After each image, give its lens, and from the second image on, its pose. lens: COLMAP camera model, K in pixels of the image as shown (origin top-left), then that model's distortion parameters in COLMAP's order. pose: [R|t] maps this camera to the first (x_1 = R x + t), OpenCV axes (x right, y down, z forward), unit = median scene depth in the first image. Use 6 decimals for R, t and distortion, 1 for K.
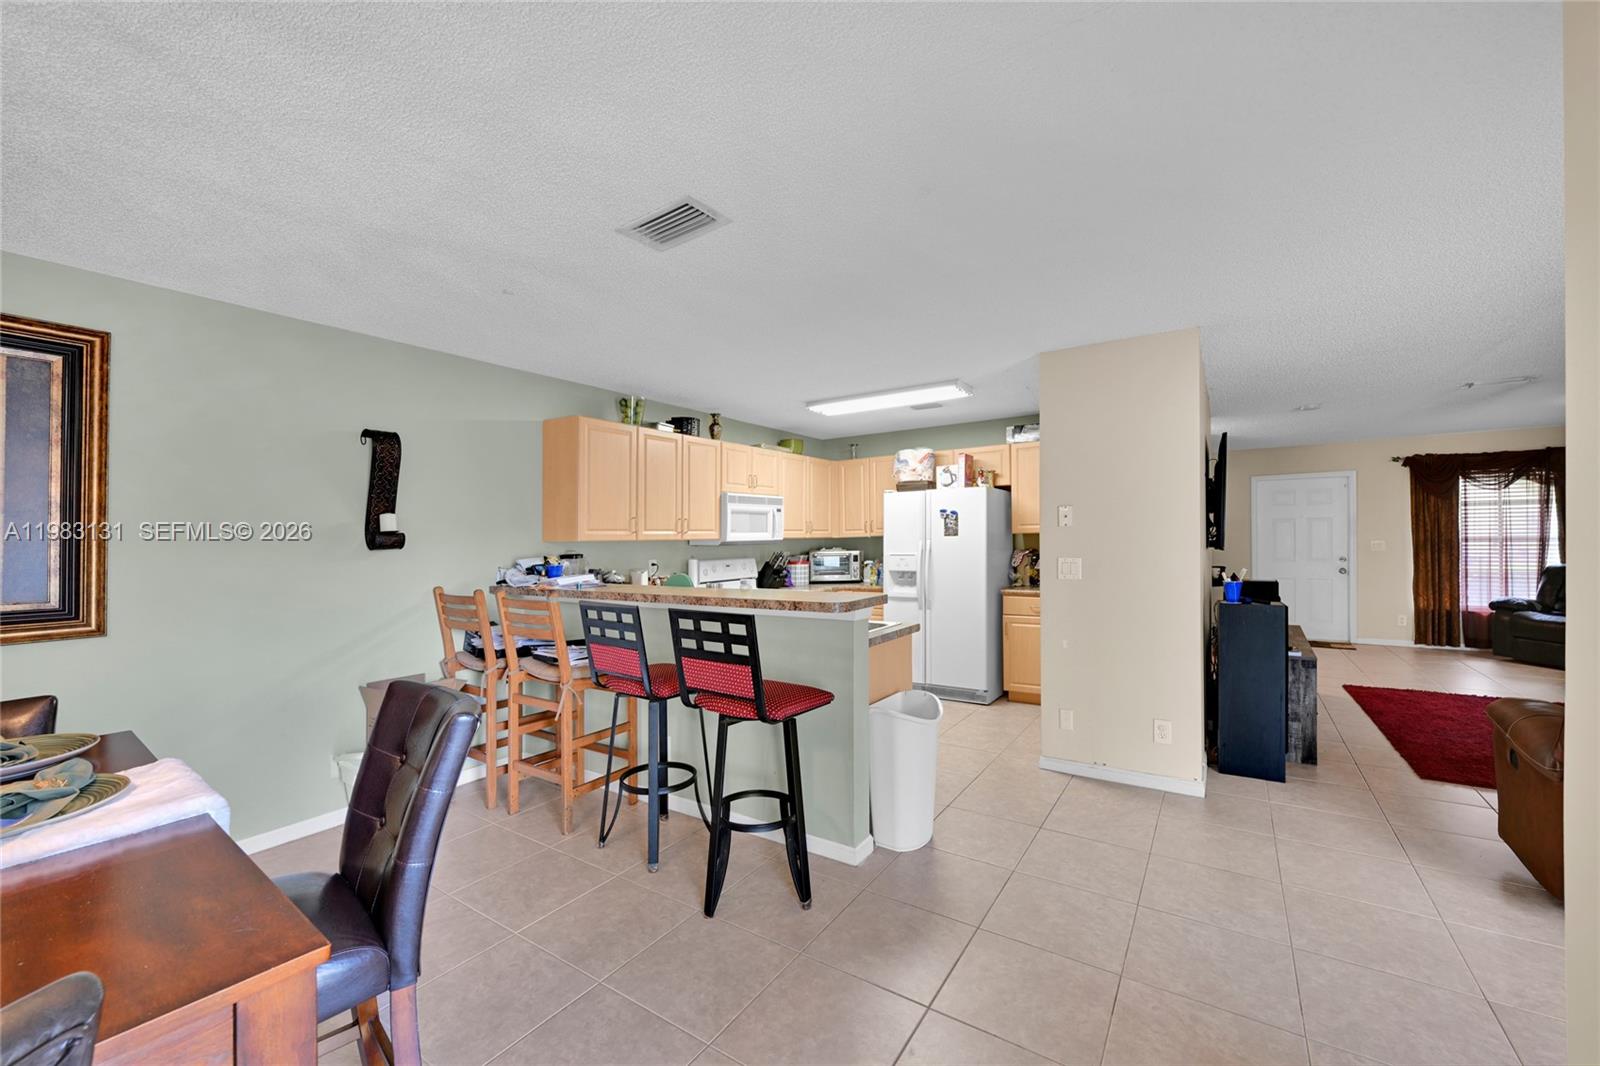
lens RADIAL K [[636.5, 0, 800.0], [0, 636.5, 533.0], [0, 0, 1]] dist [0.000853, -0.000636]
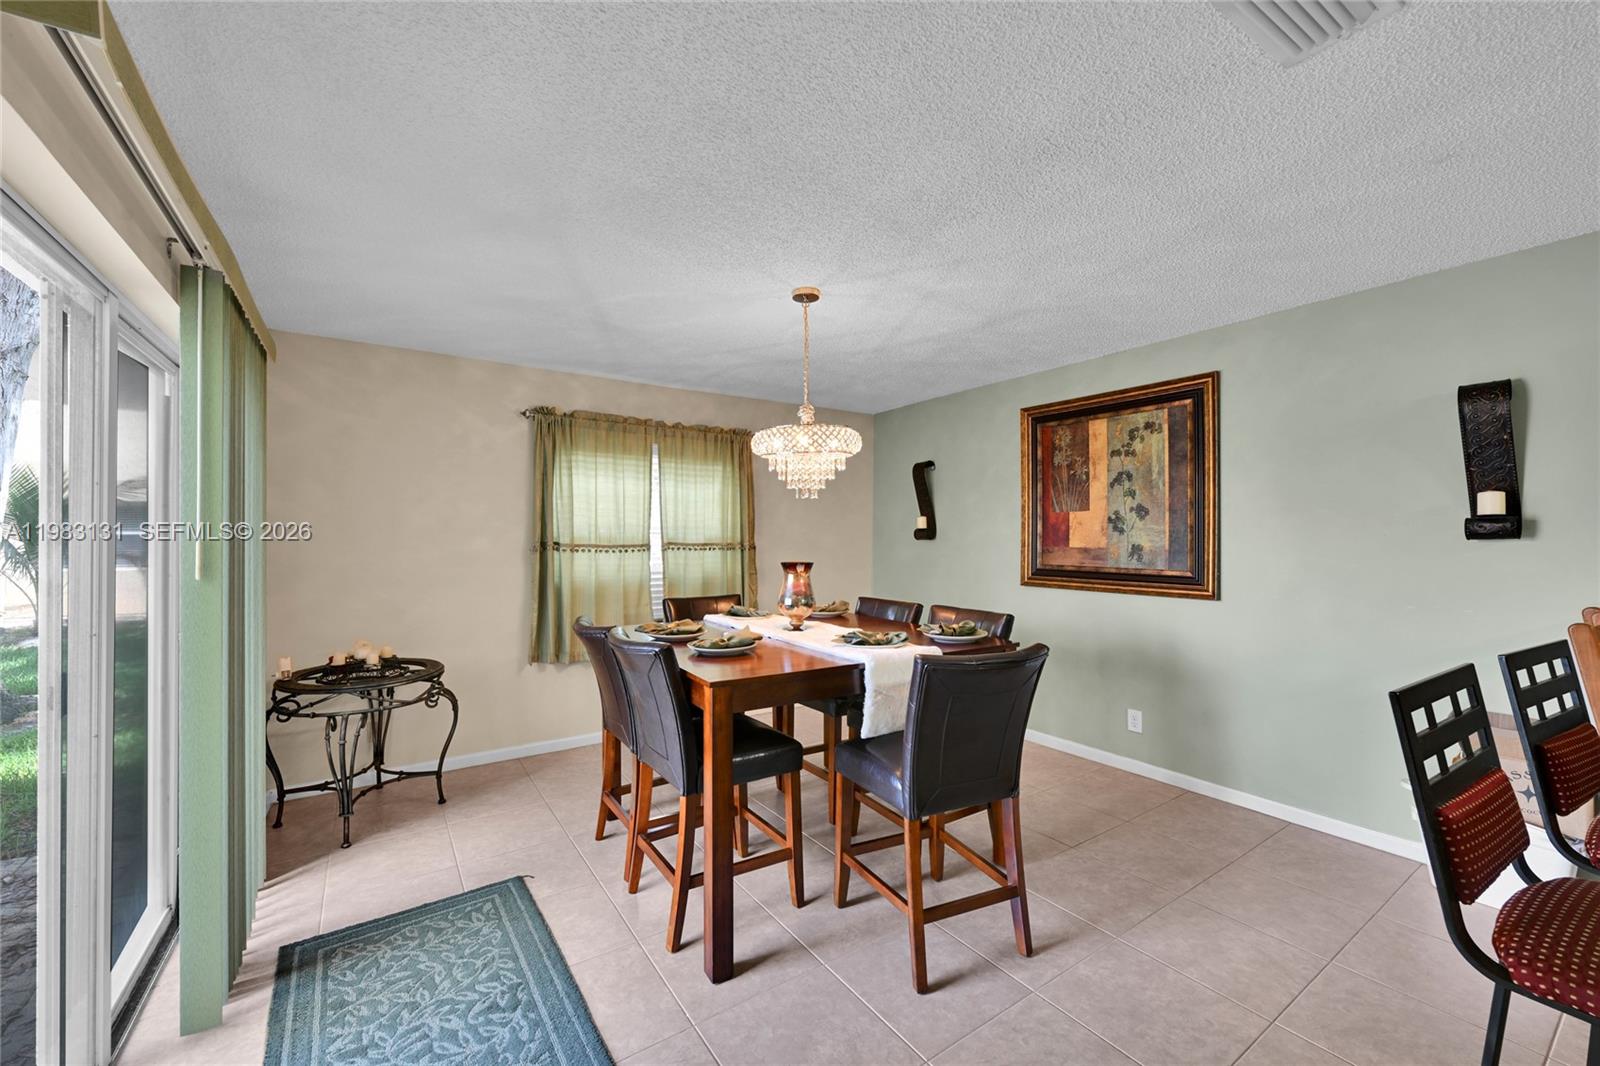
lens RADIAL K [[640.4, 0, 801.8], [0, 640.4, 527.5], [0, 0, 1]] dist [-0.000666, 0.000053]
pose [[-0.375557, 0.001931, -0.926797, 0.211246], [0.020211, 0.999777, -0.006106, 0.000123], [0.926579, -0.021025, -0.375513, 0.313179]]
